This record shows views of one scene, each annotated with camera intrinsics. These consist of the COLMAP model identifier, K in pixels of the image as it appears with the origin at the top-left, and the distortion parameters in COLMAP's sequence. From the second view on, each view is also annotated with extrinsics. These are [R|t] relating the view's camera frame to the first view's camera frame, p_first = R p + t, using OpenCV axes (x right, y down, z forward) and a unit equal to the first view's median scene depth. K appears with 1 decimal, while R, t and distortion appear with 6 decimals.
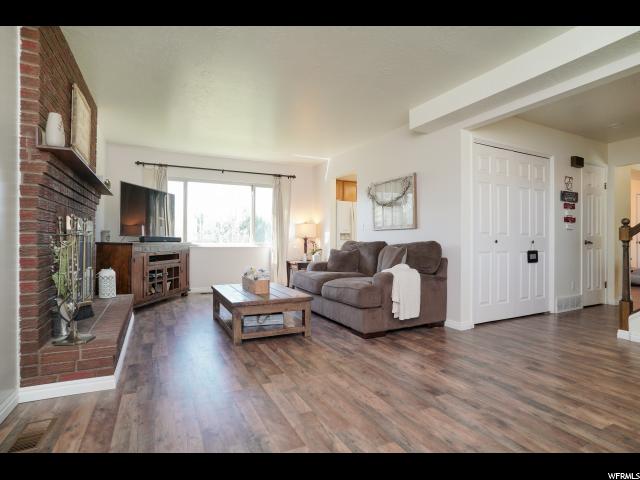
lens RADIAL K [[336.4, 0, 316.6], [0, 336.4, 237.8], [0, 0, 1]] dist [-0.053138, 0.020485]
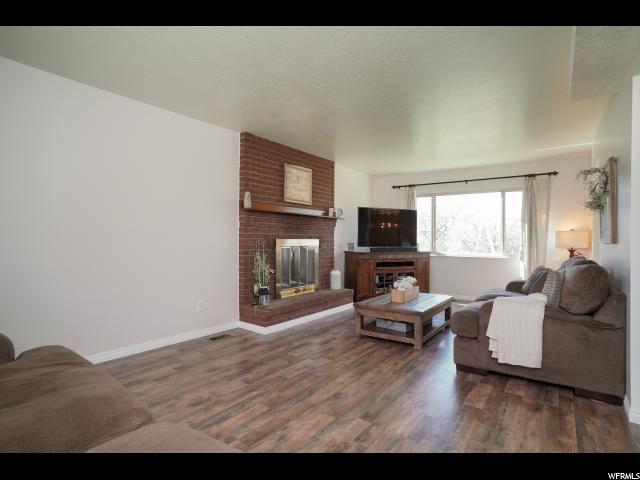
lens RADIAL K [[336.4, 0, 313.0], [0, 336.4, 244.0], [0, 0, 1]] dist [-0.053138, 0.020485]
pose [[0.449790, 0.010130, -0.893077, 0.753942], [0.002912, 0.999914, 0.012808, -0.047240], [0.893129, -0.008362, 0.449722, 0.255390]]
